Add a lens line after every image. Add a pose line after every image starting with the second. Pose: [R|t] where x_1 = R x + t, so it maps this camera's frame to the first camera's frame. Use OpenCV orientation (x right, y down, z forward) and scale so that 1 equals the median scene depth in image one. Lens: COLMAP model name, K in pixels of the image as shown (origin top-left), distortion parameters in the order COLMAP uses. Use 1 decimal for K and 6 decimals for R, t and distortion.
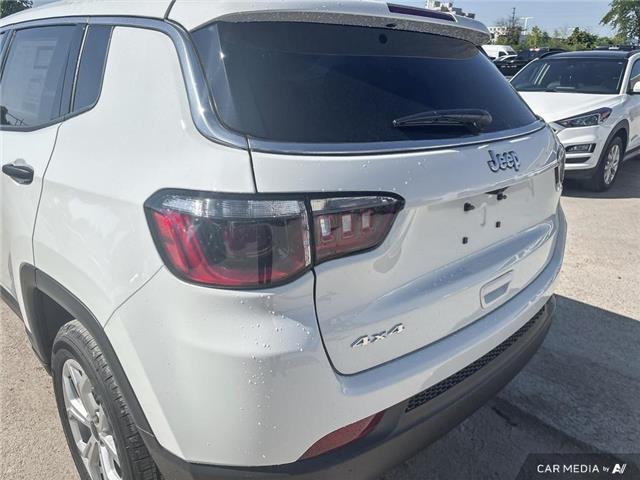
lens RADIAL K [[473.0, 0, 320.0], [0, 473.0, 240.0], [0, 0, 1]] dist [0.000906, -0.028696]
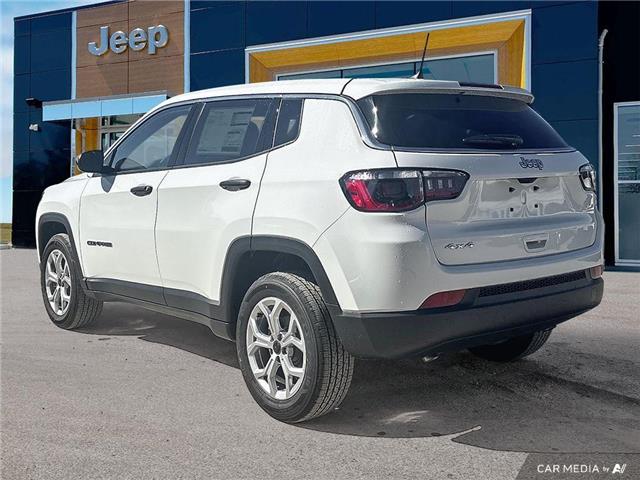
lens RADIAL K [[799.9, 0, 320.0], [0, 799.9, 240.0], [0, 0, 1]] dist [-0.005374, -0.027969]
pose [[0.996189, -0.021980, -0.084408, -0.171069], [0.000577, 0.969368, -0.245613, 1.017658], [0.087221, 0.244628, 0.965686, -2.253325]]
